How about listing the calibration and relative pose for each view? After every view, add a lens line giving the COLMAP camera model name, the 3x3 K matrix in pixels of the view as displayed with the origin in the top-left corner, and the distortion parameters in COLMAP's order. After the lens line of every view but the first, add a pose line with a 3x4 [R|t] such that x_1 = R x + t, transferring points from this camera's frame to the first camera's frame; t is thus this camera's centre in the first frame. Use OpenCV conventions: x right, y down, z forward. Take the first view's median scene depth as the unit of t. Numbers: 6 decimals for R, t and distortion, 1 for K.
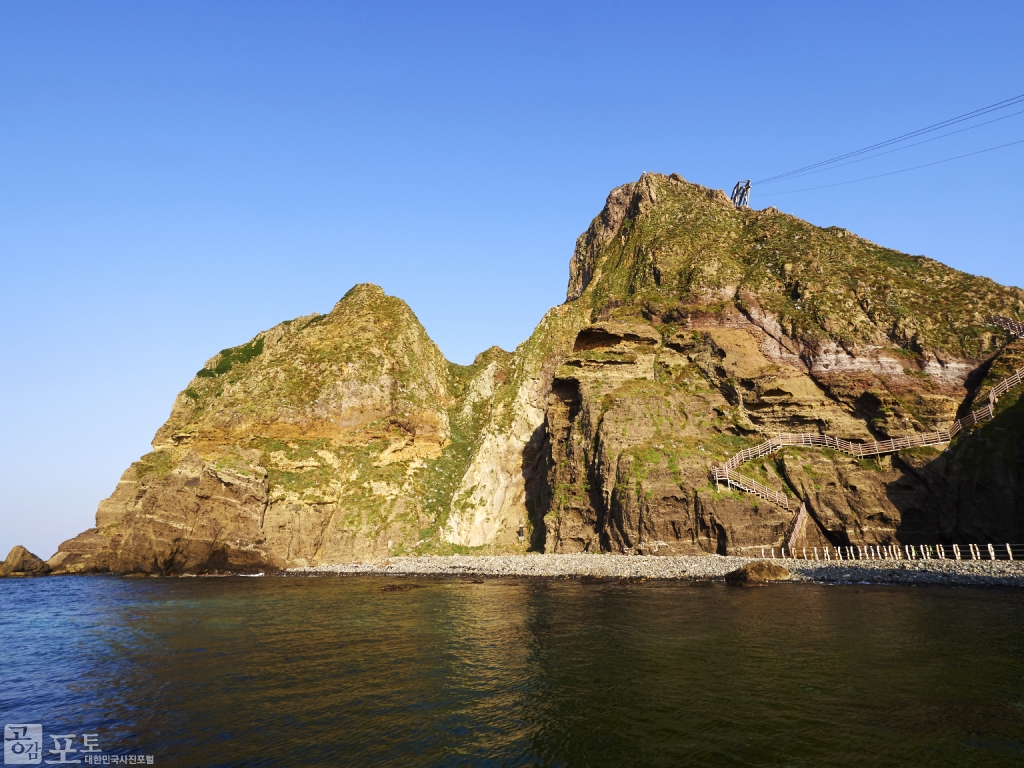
lens RADIAL K [[558.3, 0, 504.1], [0, 558.3, 385.8], [0, 0, 1]] dist [0.001296, 0.000770]
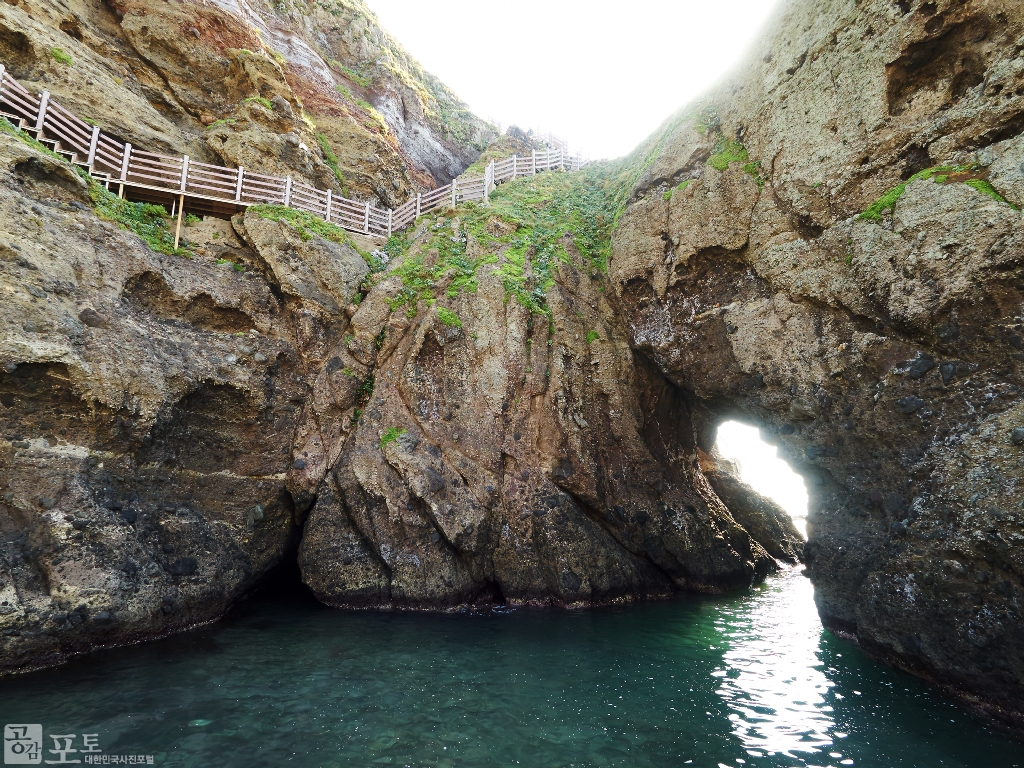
lens RADIAL K [[558.3, 0, 504.1], [0, 558.3, 385.8], [0, 0, 1]] dist [0.001296, 0.000770]
pose [[0.570151, 0.185803, 0.800253, 0.603697], [-0.259293, 0.964998, -0.039316, 0.199096], [-0.779548, -0.185084, 0.598372, 0.748204]]
